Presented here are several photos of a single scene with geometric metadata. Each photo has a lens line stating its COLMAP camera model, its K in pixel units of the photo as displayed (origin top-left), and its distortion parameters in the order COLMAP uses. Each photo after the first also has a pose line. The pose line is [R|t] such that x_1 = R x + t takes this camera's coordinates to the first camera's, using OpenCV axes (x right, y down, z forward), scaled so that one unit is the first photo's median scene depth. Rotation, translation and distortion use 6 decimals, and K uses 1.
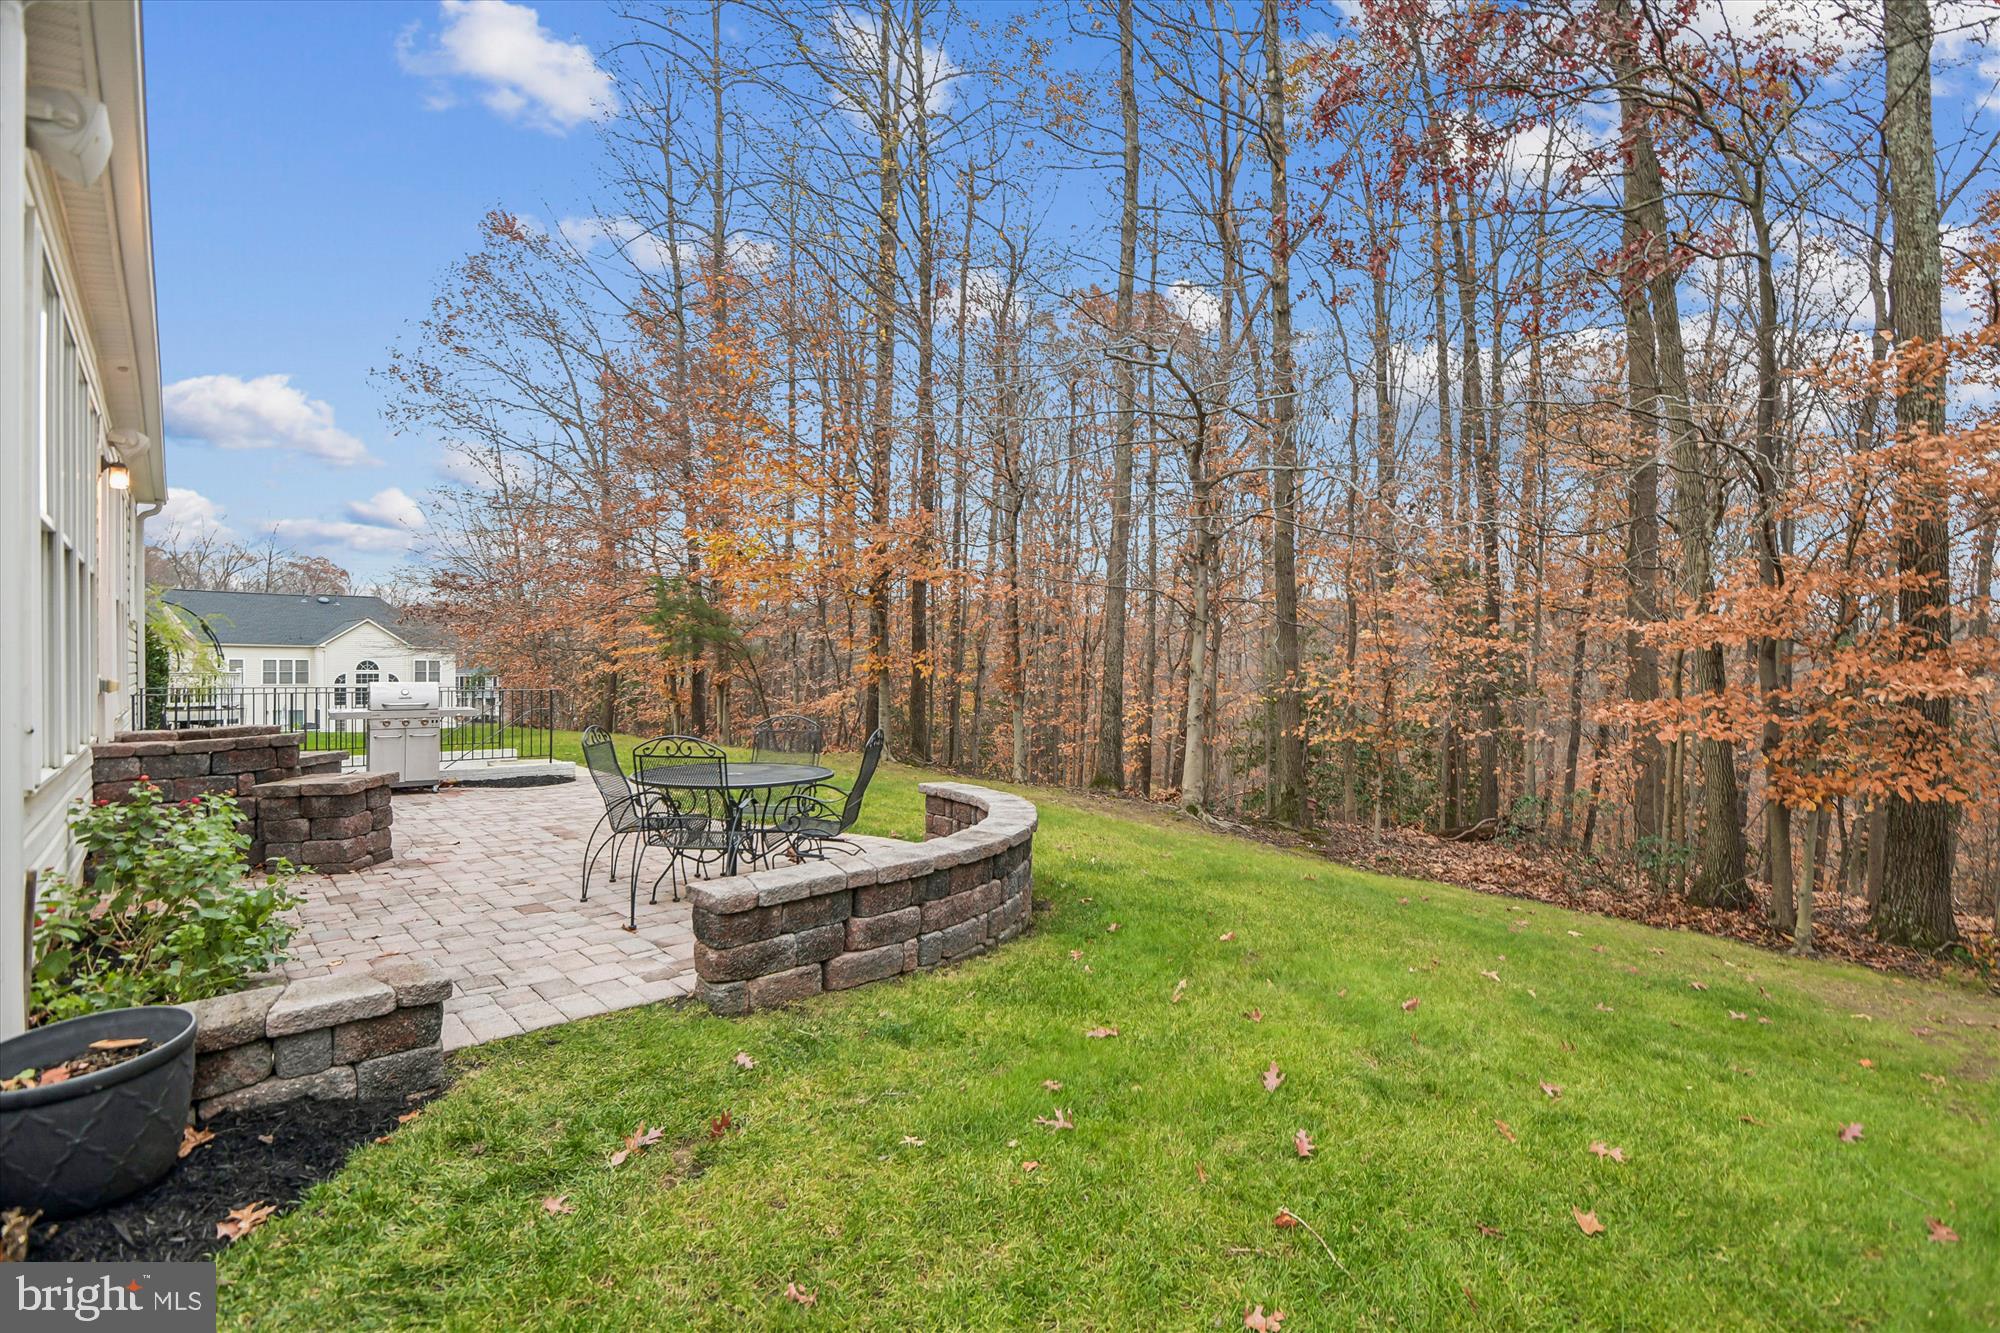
lens RADIAL K [[944.6, 0, 995.0], [0, 944.6, 631.4], [0, 0, 1]] dist [0.001484, -0.018236]
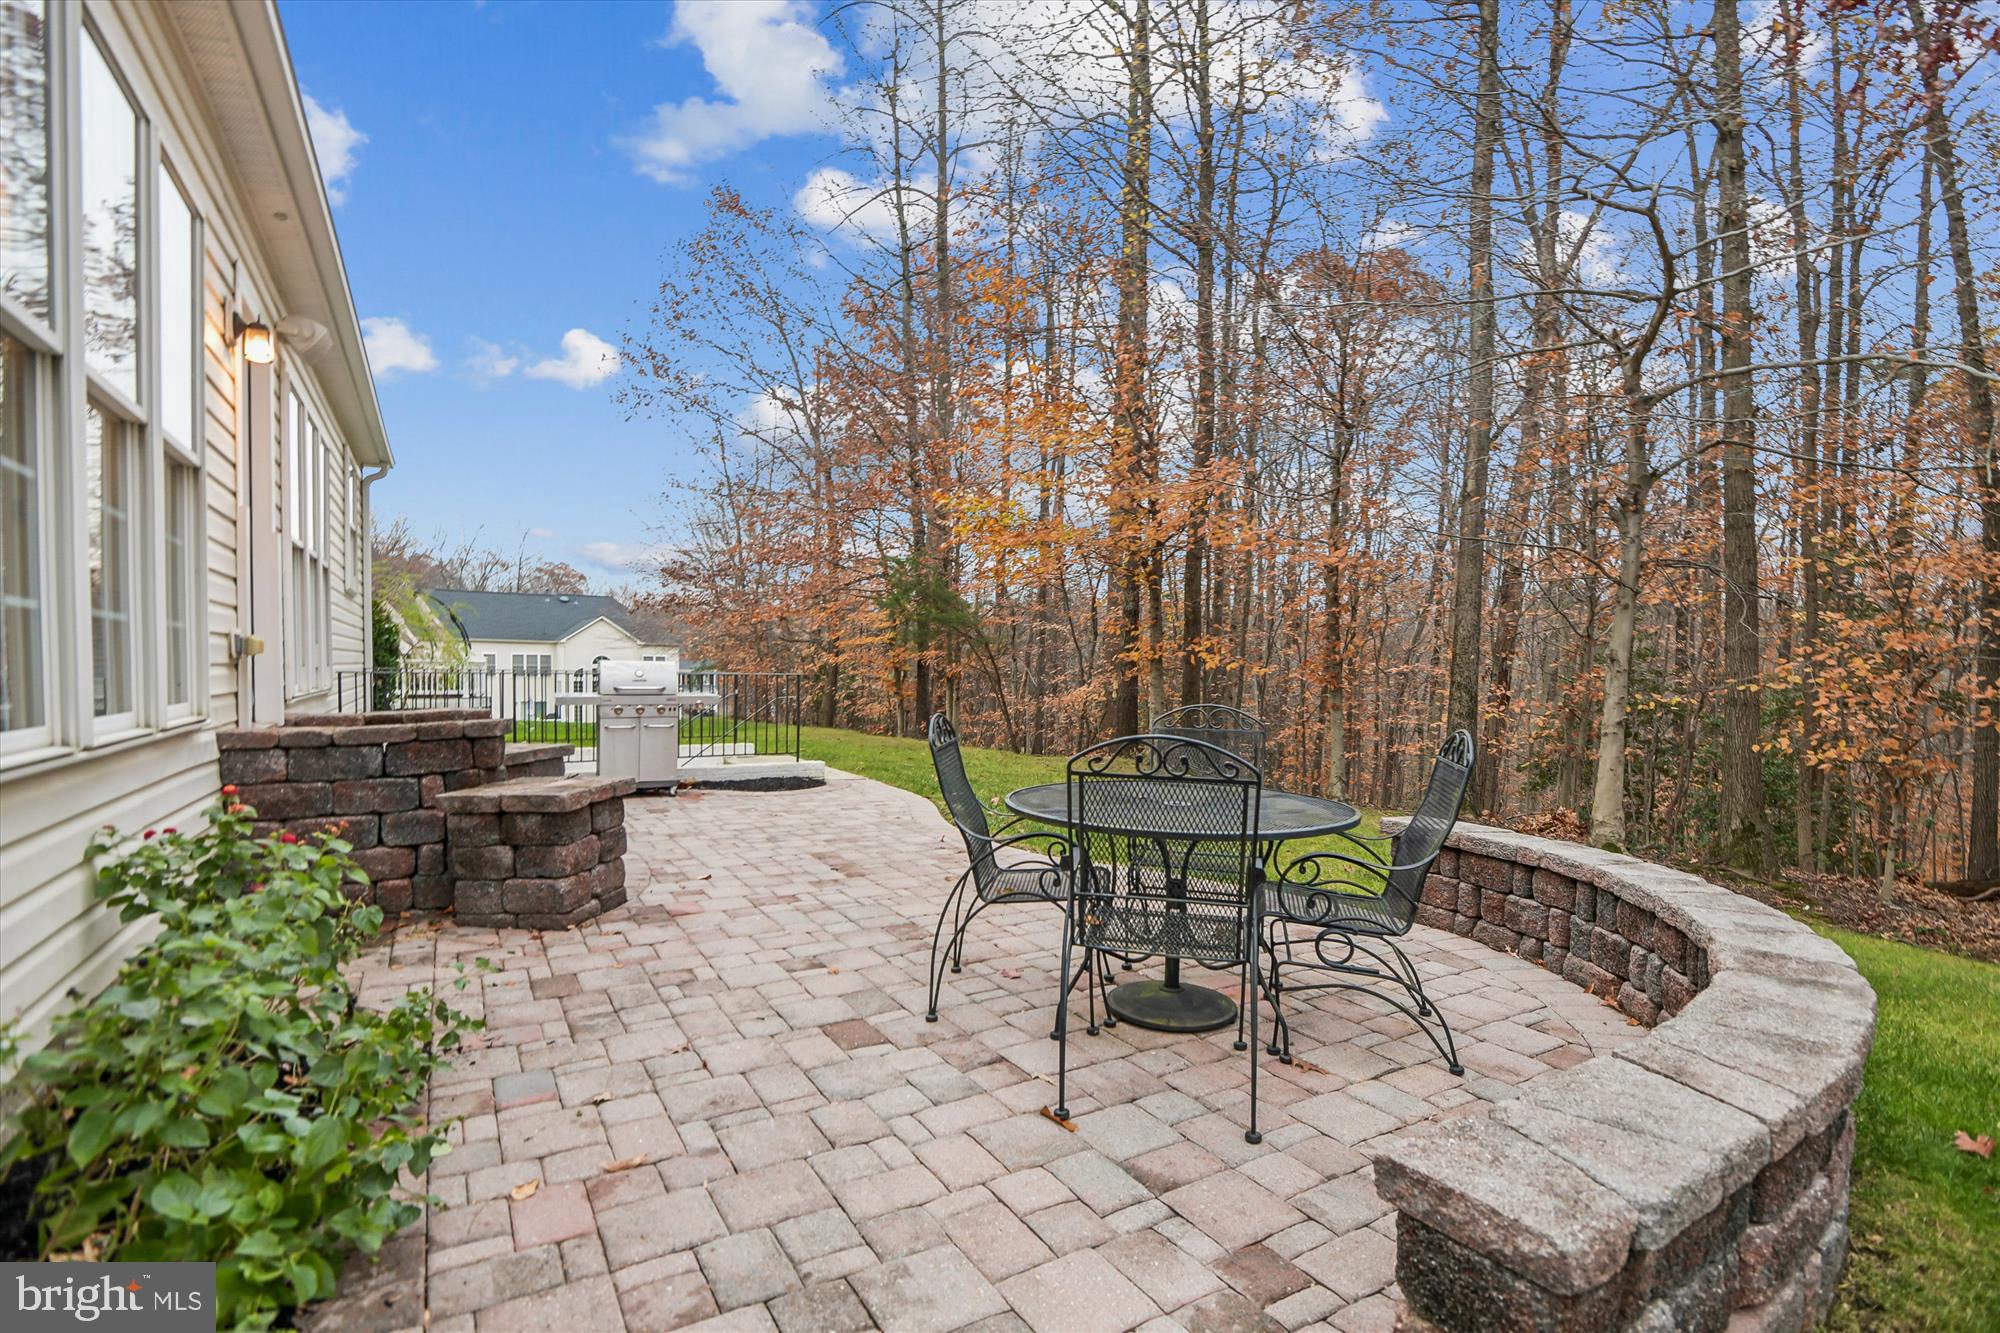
lens RADIAL K [[923.8, 0, 1000.4], [0, 923.8, 636.1], [0, 0, 1]] dist [-0.001158, -0.000212]
pose [[0.983718, 0.002285, -0.179705, -0.137500], [-0.002016, 0.999997, 0.001683, 0.024275], [0.179708, -0.001294, 0.983719, 0.211743]]
